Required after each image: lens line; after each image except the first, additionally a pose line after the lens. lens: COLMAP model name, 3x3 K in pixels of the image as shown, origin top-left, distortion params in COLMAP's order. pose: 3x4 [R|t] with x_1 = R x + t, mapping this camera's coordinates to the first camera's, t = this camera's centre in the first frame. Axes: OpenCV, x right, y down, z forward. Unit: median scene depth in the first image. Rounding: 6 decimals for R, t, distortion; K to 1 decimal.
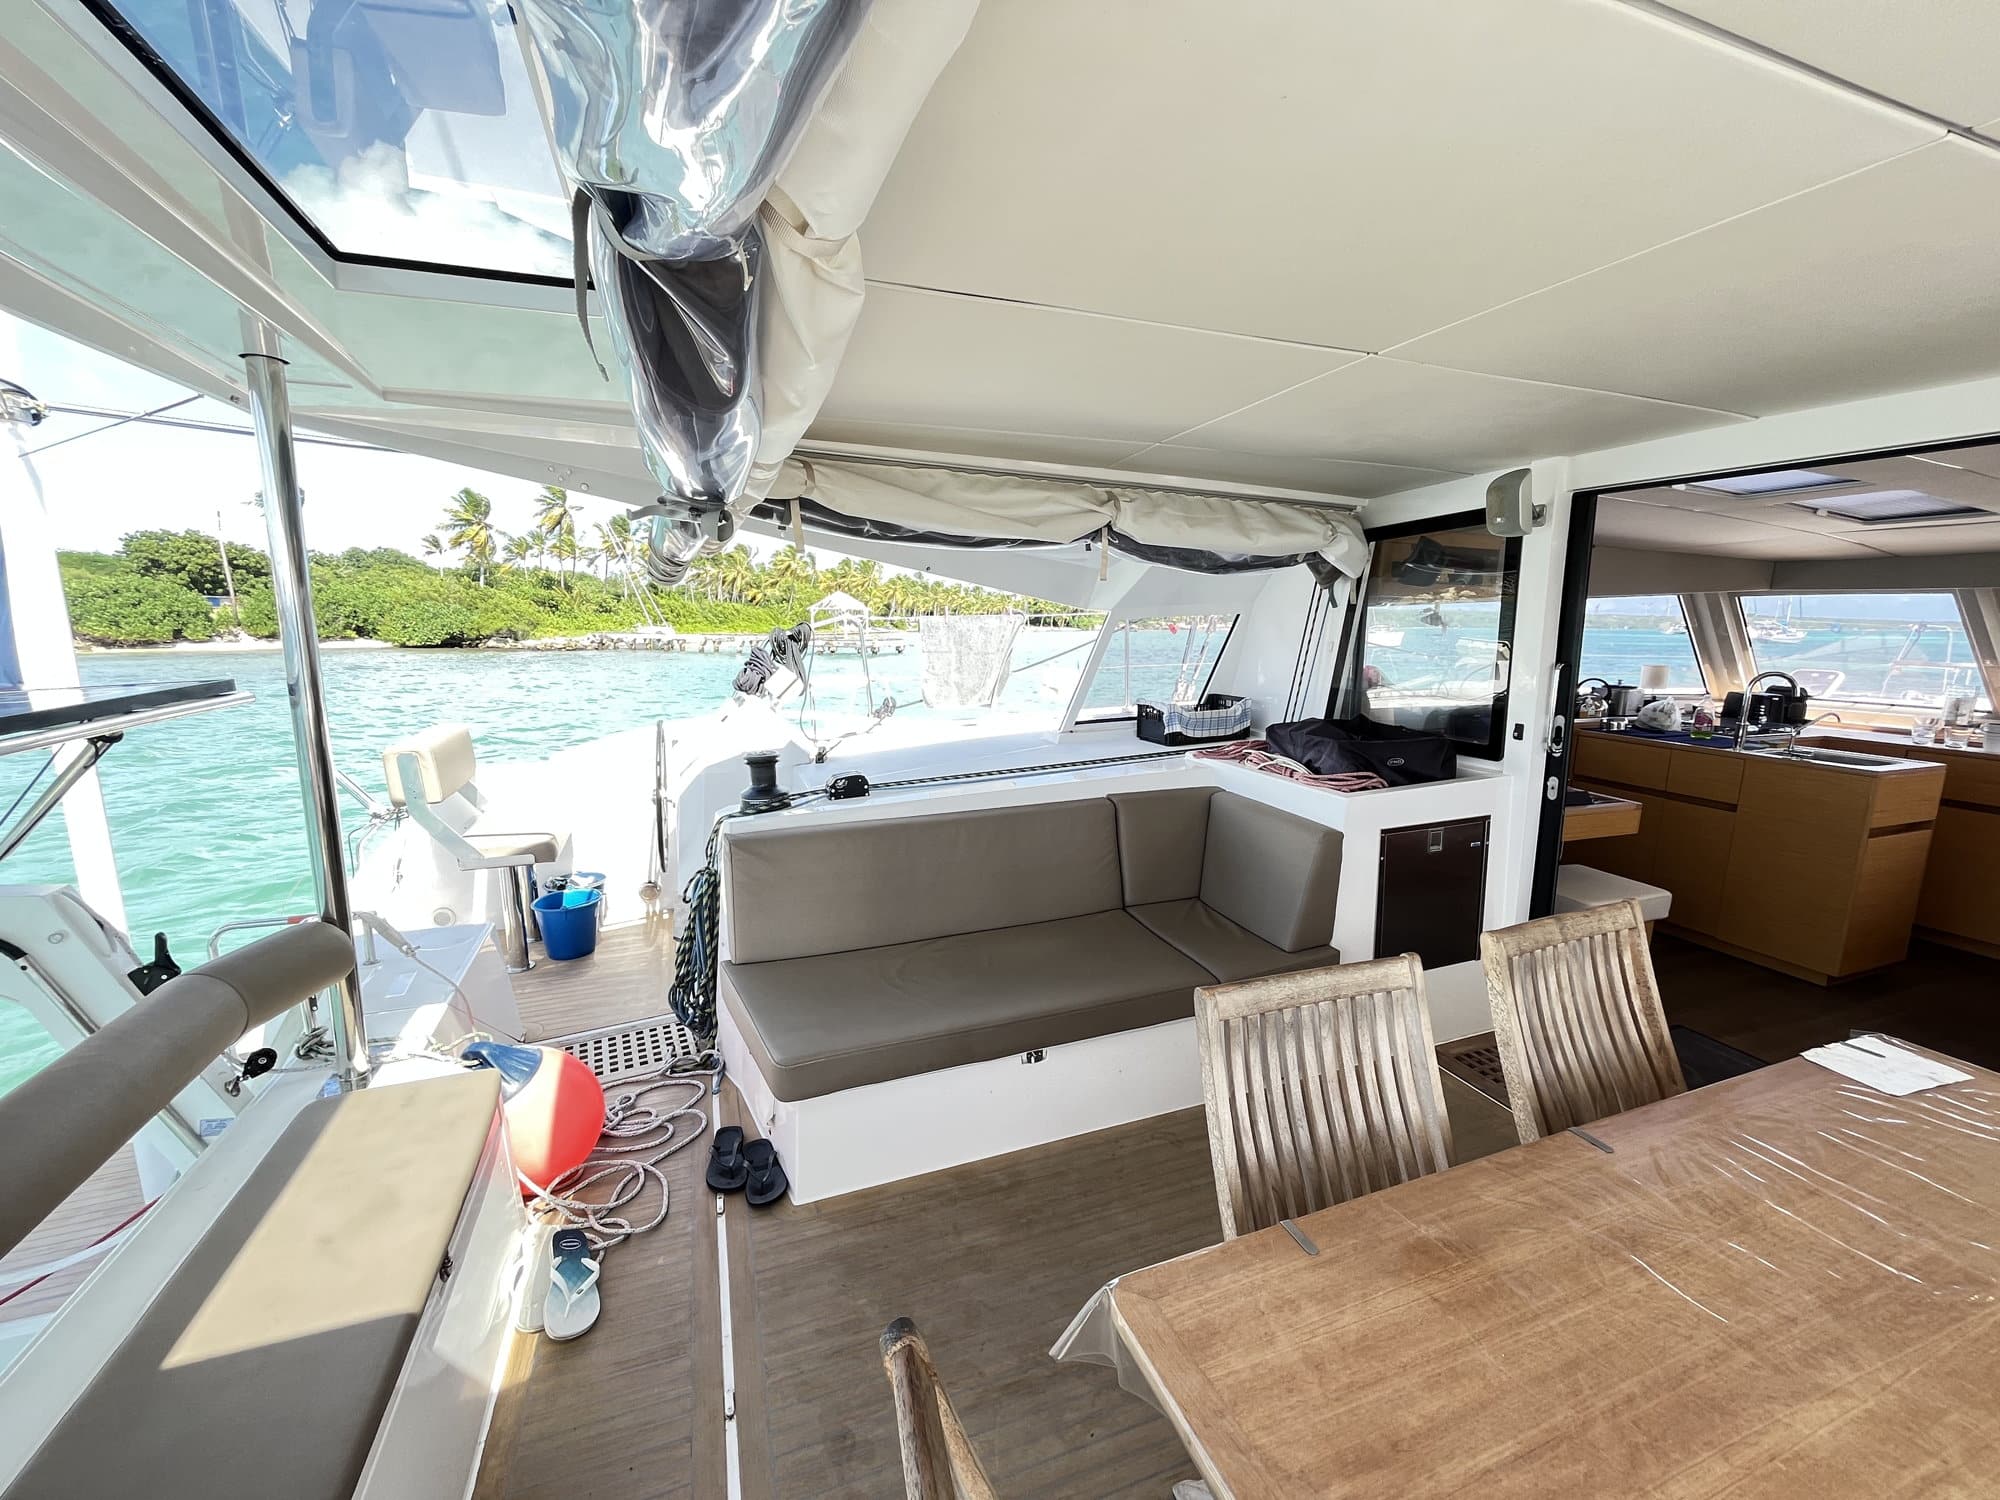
lens RADIAL K [[805.9, 0, 994.3], [0, 805.9, 752.2], [0, 0, 1]] dist [-0.003687, 0.000744]
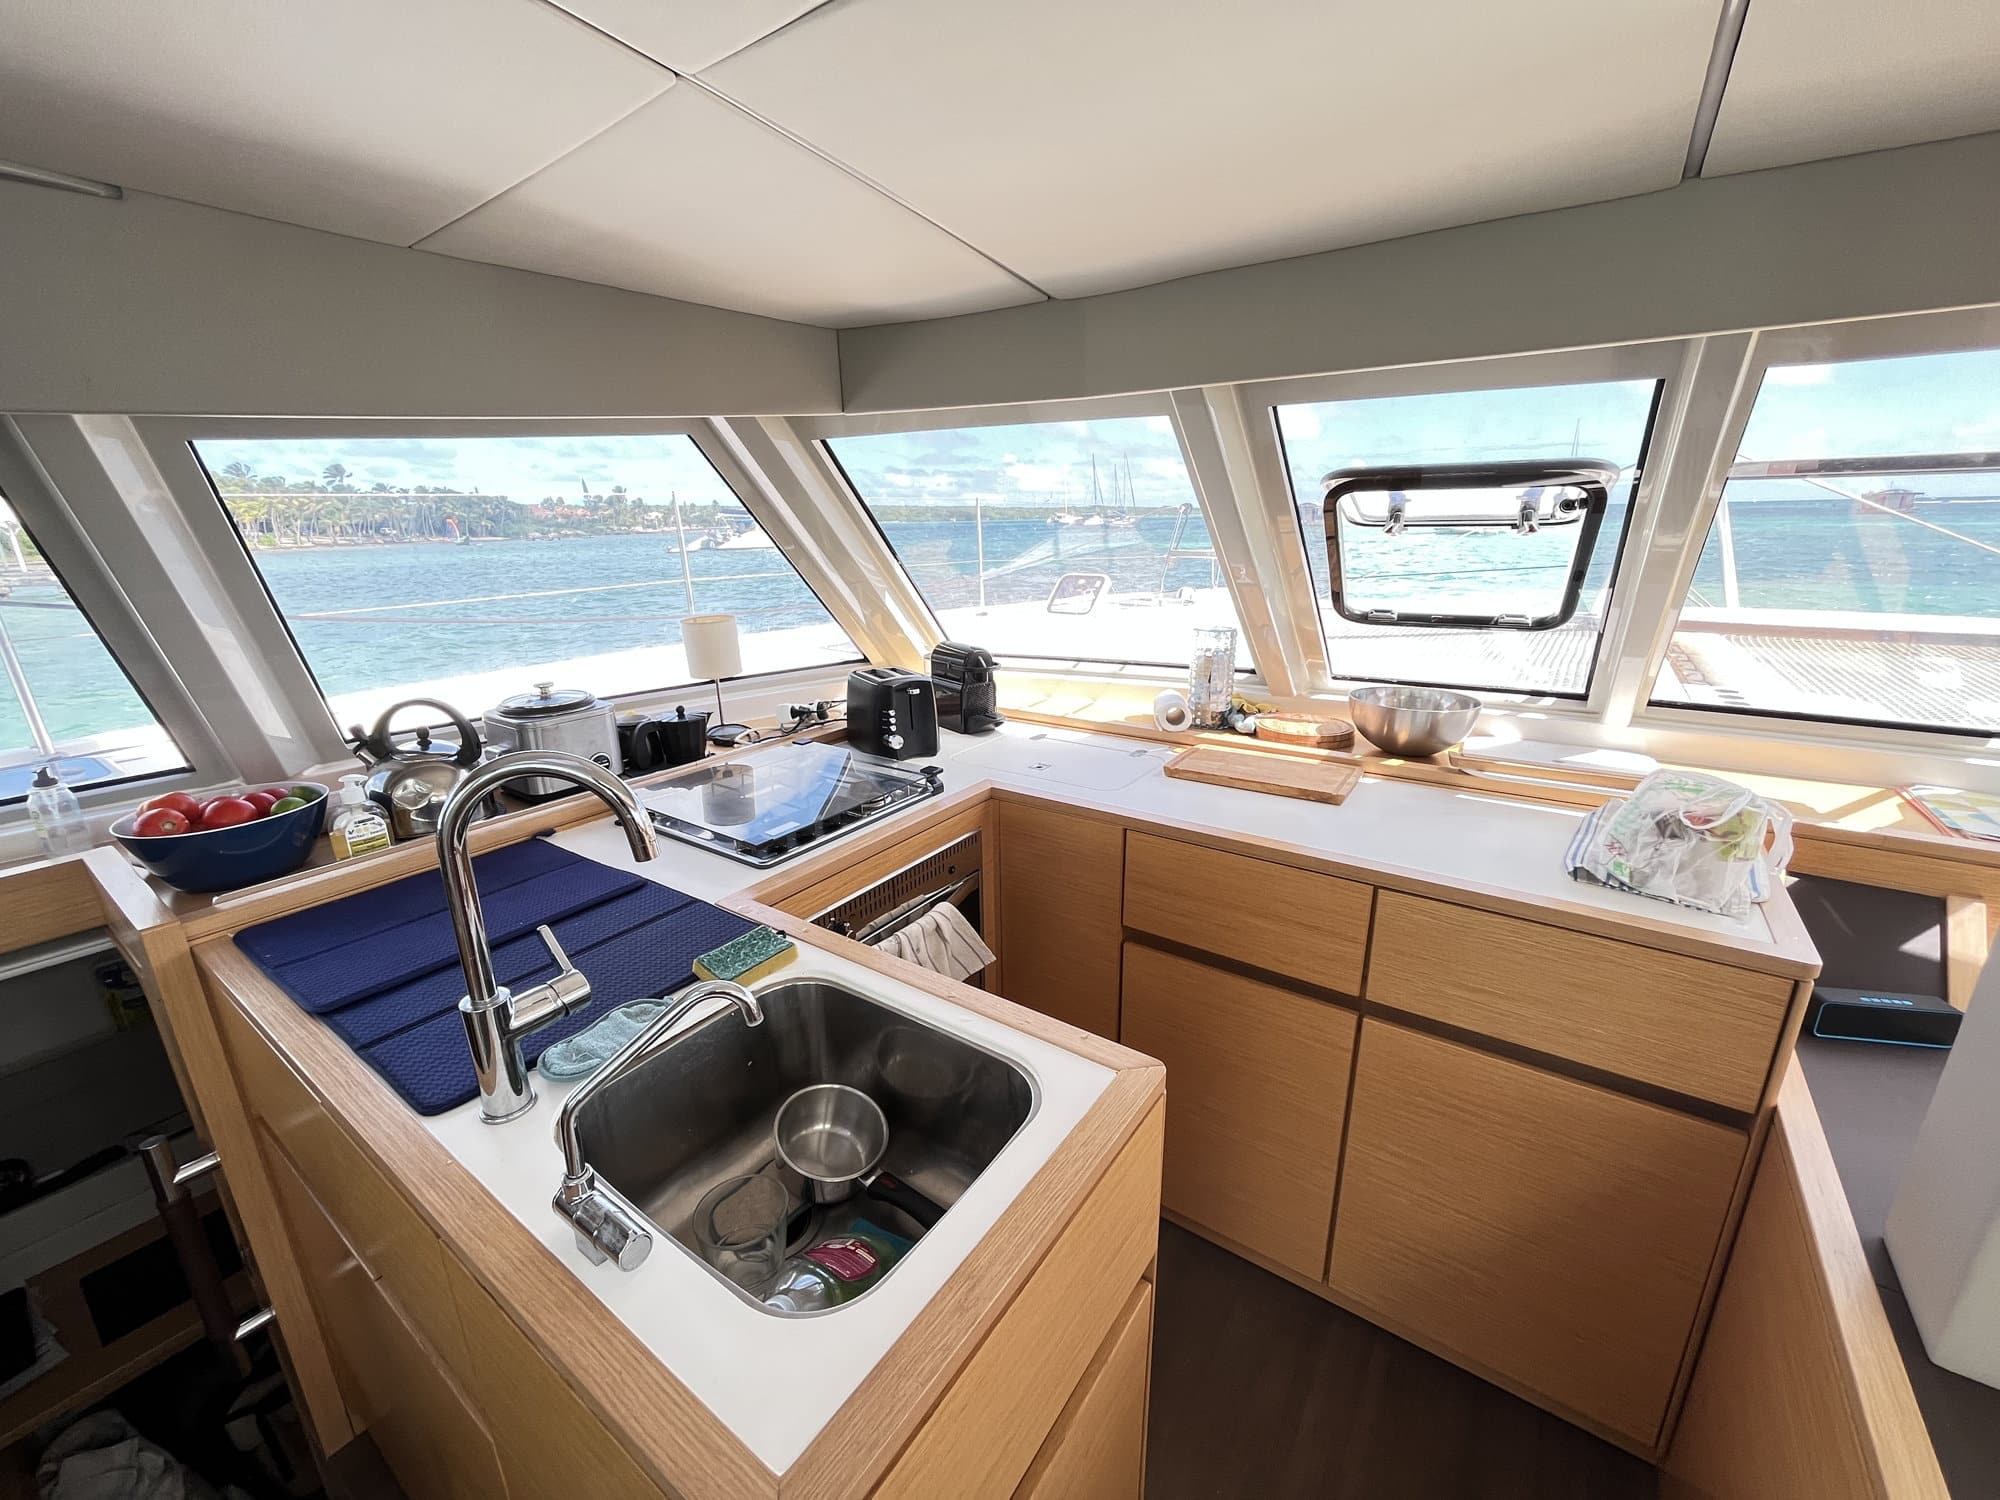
lens RADIAL K [[805.9, 0, 994.3], [0, 805.9, 752.2], [0, 0, 1]] dist [-0.003687, 0.000744]
pose [[0.827146, -0.187308, 0.529854, 0.759654], [0.122152, 0.980203, 0.155821, -0.092539], [-0.548551, -0.064164, 0.833651, 0.610885]]
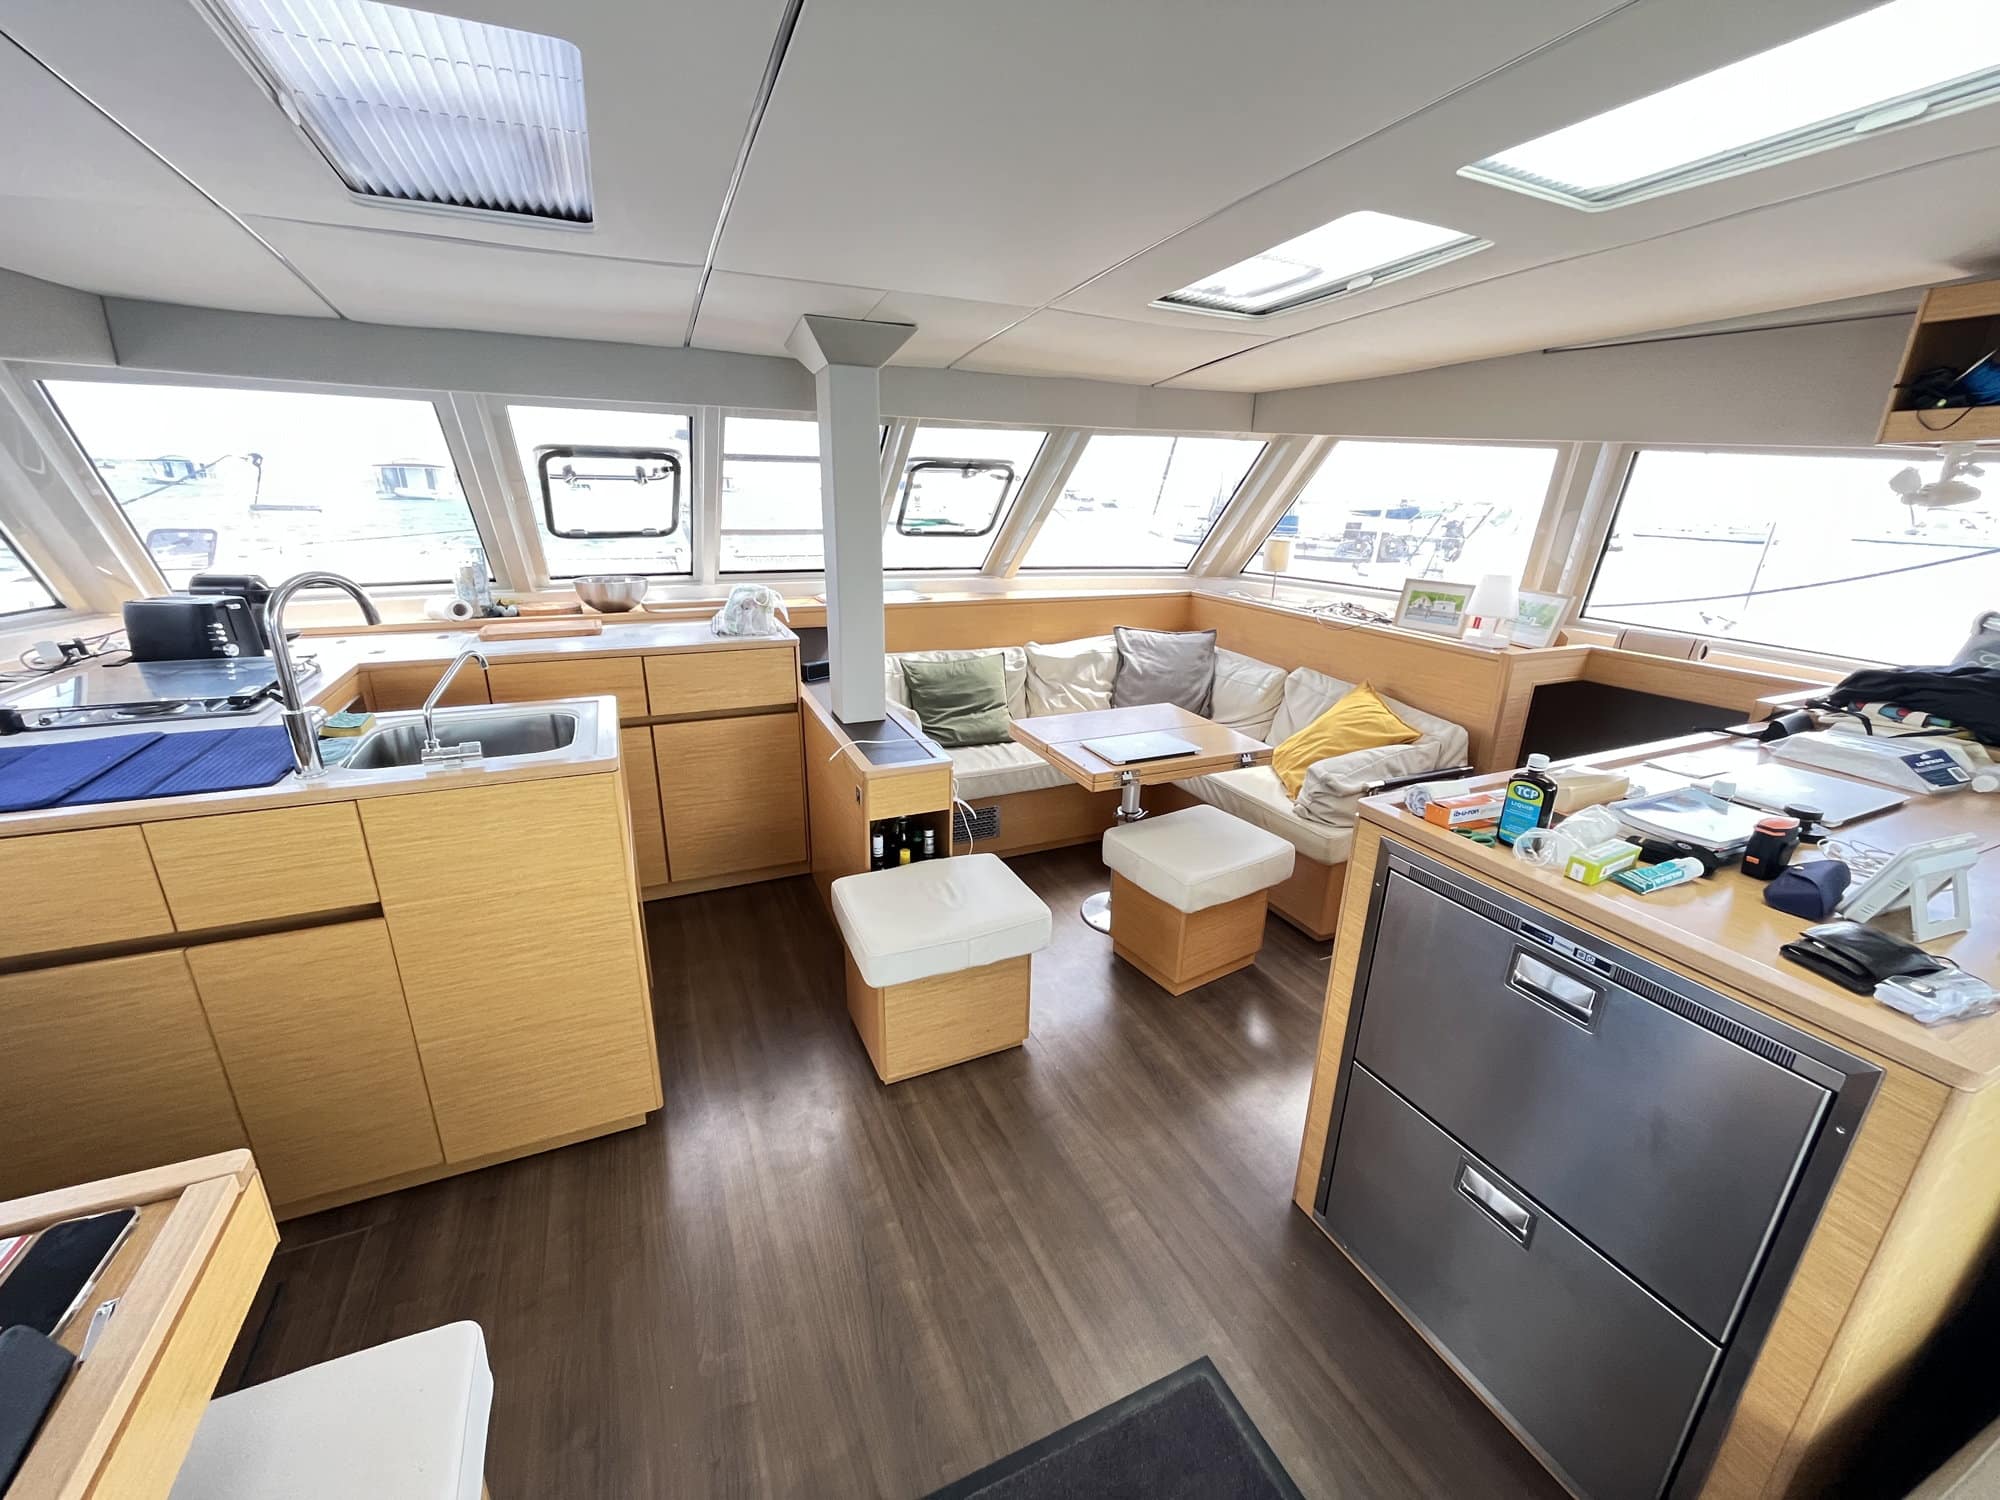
lens RADIAL K [[805.9, 0, 994.3], [0, 805.9, 752.2], [0, 0, 1]] dist [-0.003687, 0.000744]
pose [[-0.068824, -0.333852, 0.940110, 0.426937], [0.142765, 0.929349, 0.340482, -0.082372], [-0.987361, 0.157648, -0.016299, 0.541175]]
